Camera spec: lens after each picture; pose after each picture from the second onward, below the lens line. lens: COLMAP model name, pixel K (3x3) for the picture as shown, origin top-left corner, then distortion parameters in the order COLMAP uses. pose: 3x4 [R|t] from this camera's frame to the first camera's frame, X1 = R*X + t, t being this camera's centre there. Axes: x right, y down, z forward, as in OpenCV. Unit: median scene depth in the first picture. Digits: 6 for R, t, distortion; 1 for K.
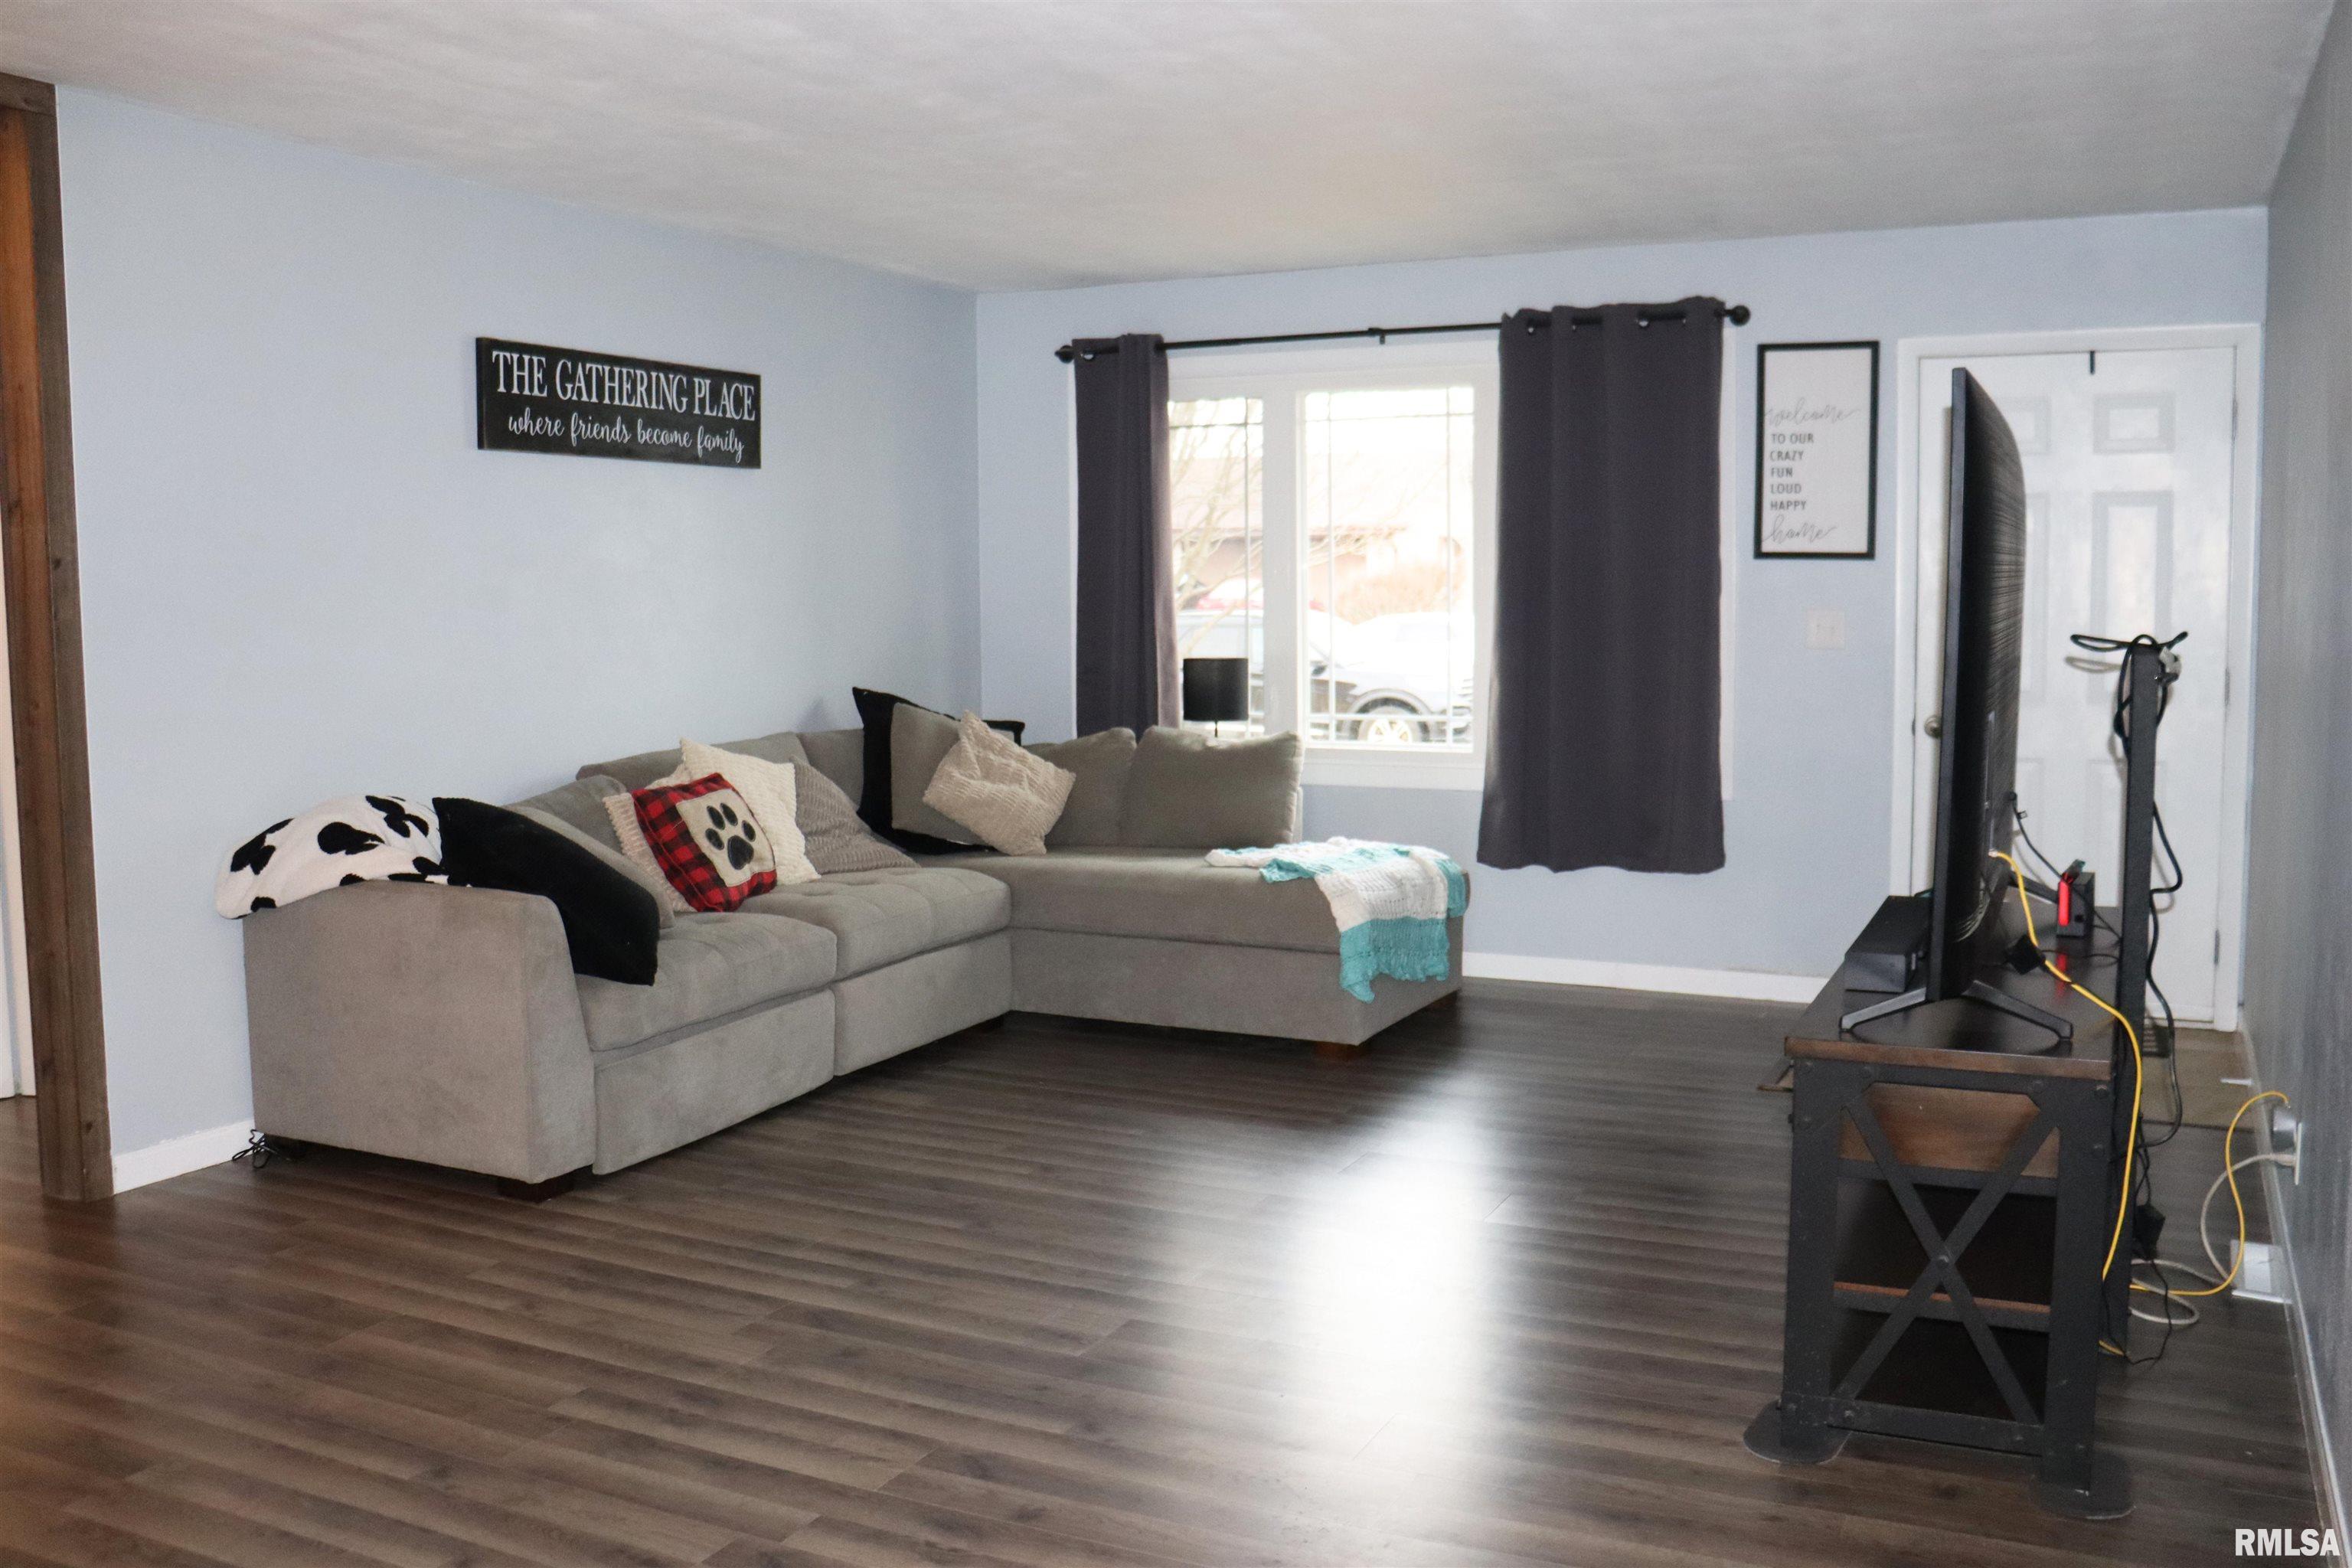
lens RADIAL K [[2057.5, 0, 1076.3], [0, 2057.5, 778.9], [0, 0, 1]] dist [-0.192562, 0.159456]
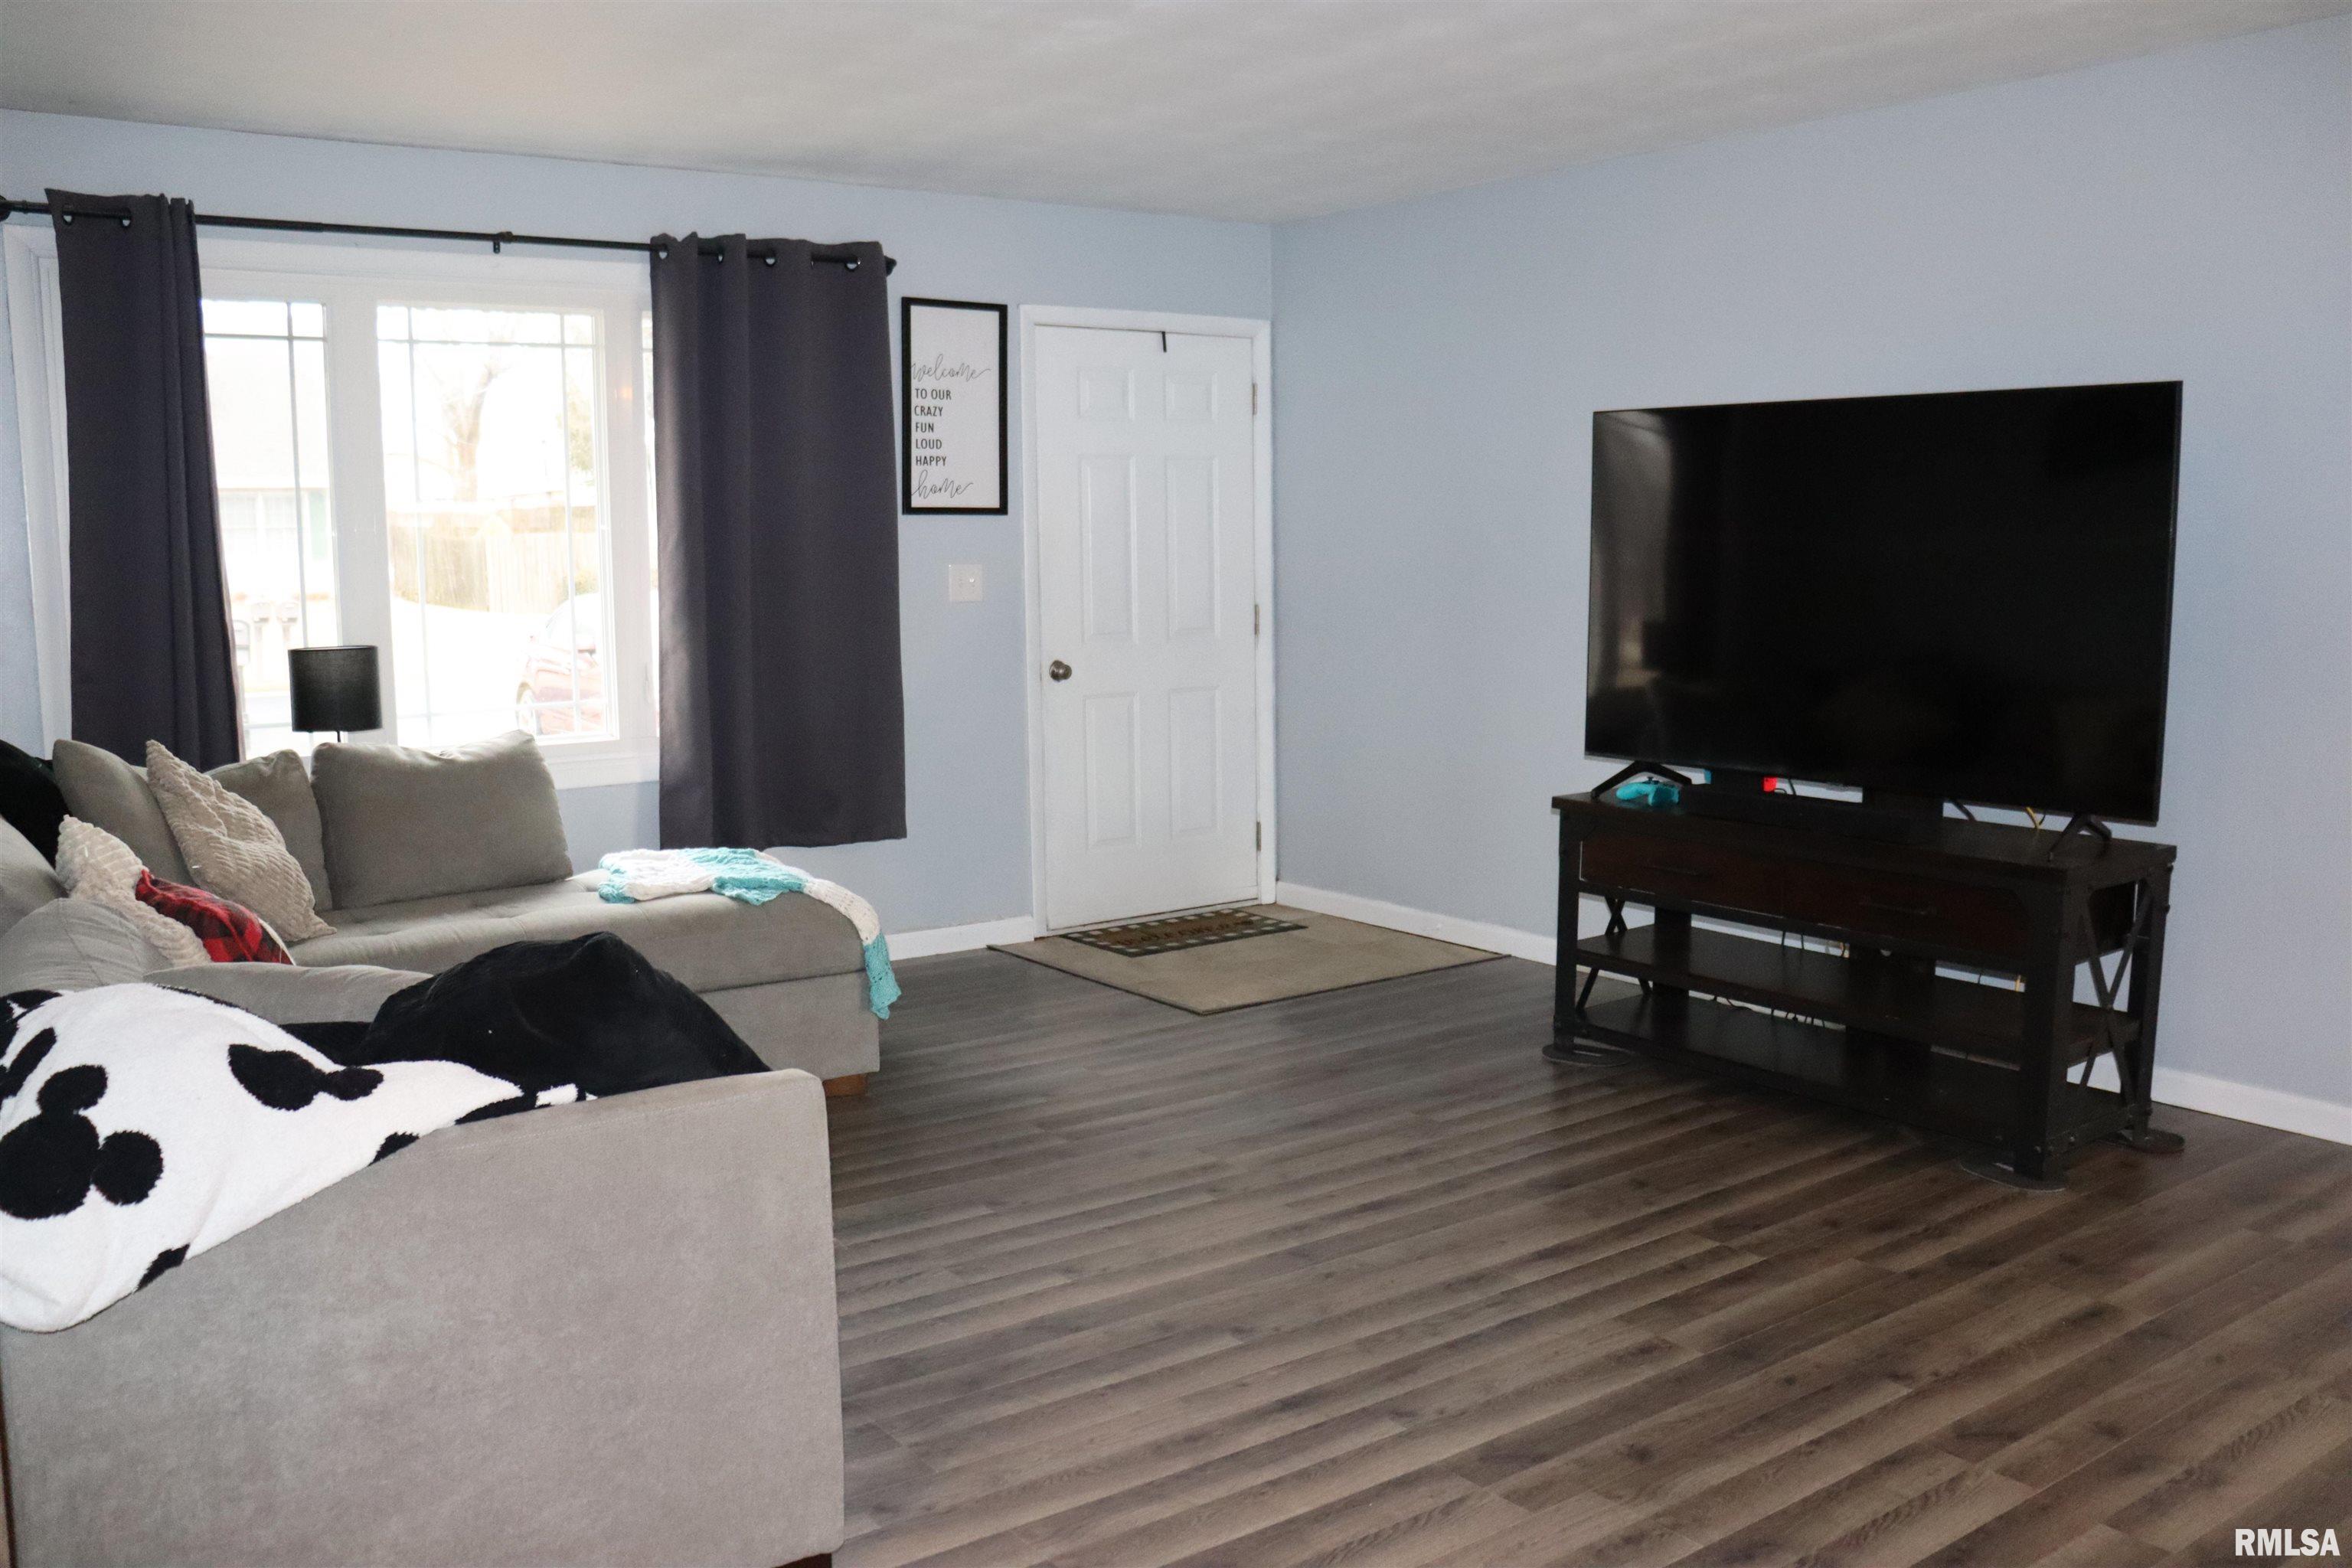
lens RADIAL K [[2026.3, 0, 1176.0], [0, 2026.3, 784.0], [0, 0, 1]] dist [-0.171610, 0.158034]
pose [[0.421198, -0.105952, 0.900759, -0.518933], [0.091698, 0.993039, 0.073928, -0.039233], [-0.902321, 0.051459, 0.427982, 0.469009]]
